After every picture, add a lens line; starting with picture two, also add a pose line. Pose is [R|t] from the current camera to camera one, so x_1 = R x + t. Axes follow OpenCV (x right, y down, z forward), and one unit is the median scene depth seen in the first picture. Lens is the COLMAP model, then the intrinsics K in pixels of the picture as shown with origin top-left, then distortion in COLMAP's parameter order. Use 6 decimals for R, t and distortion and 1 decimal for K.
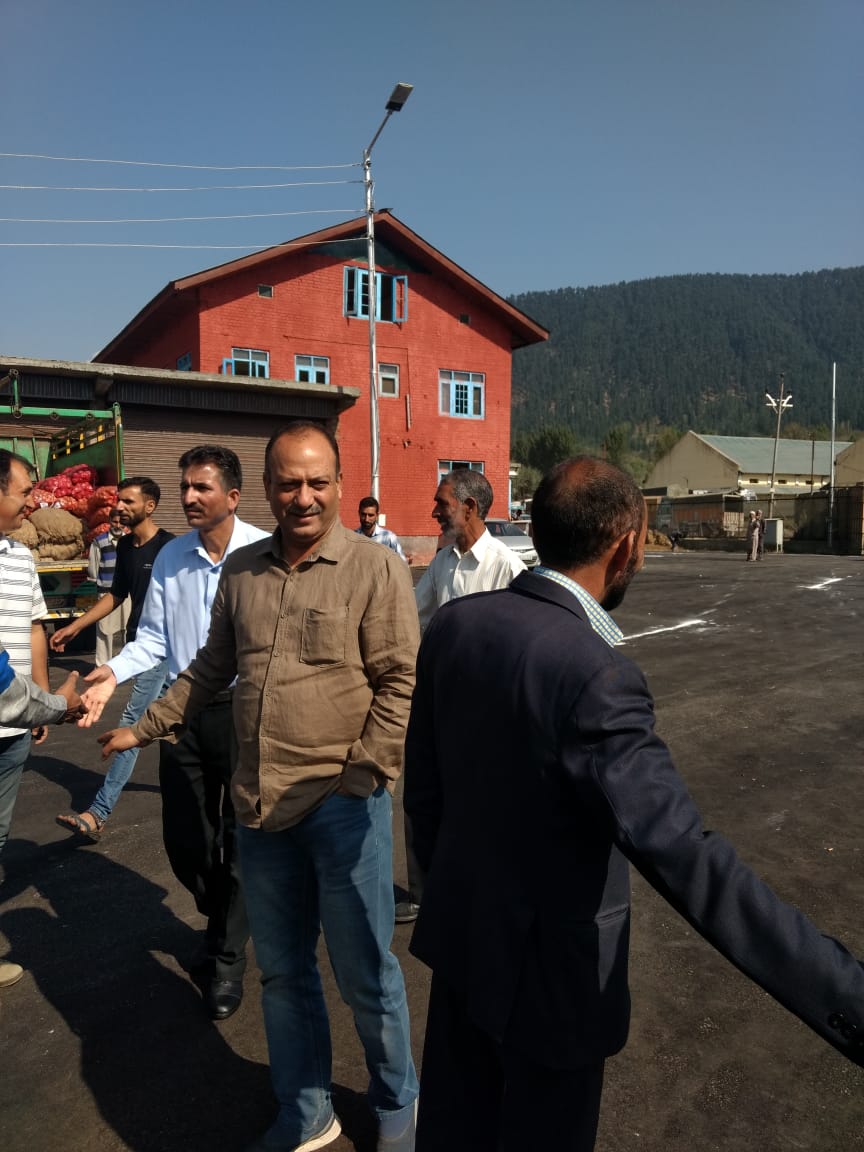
lens RADIAL K [[884.6, 0, 443.3], [0, 884.6, 575.4], [0, 0, 1]] dist [0.038573, -0.071495]
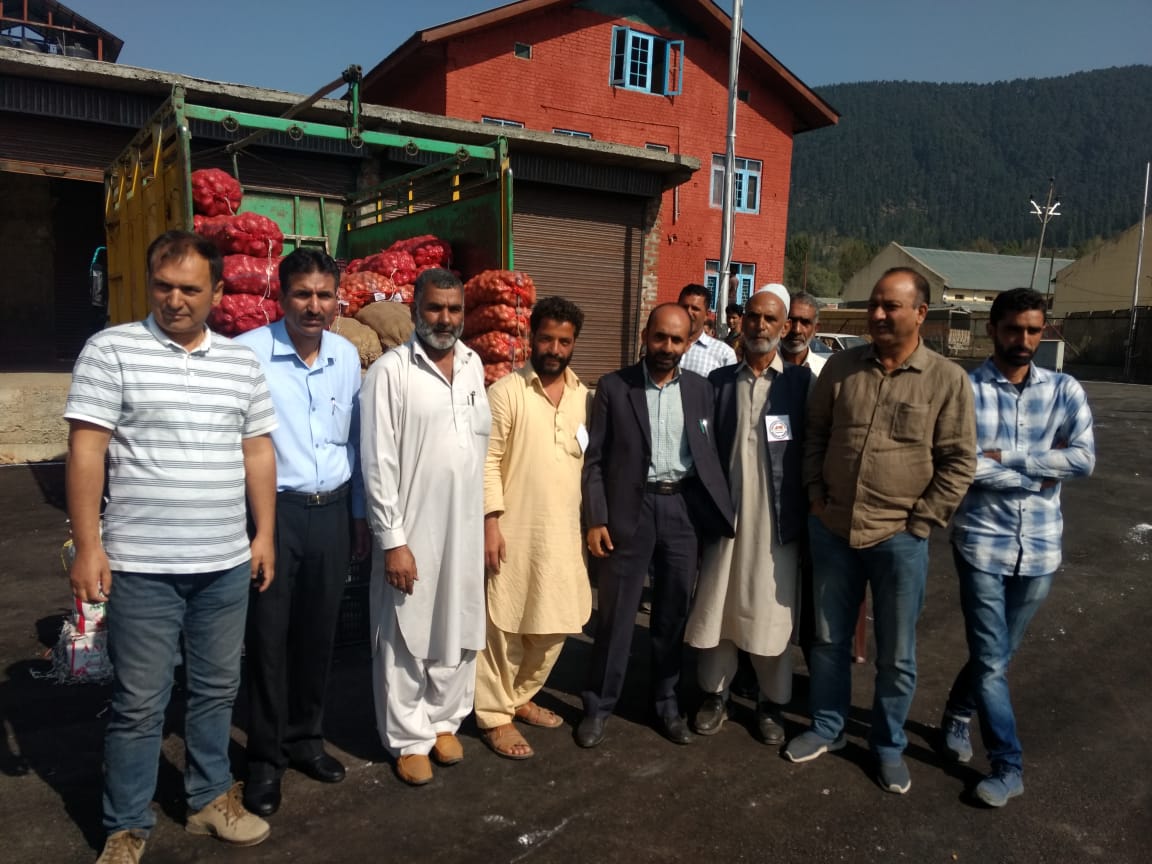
lens RADIAL K [[858.9, 0, 578.1], [0, 858.9, 402.6], [0, 0, 1]] dist [0.001809, 0.085291]
pose [[0.999335, 0.036337, -0.003124, -0.120873], [-0.036231, 0.998922, 0.029029, -0.011051], [0.004176, -0.028897, 0.999574, 0.157481]]
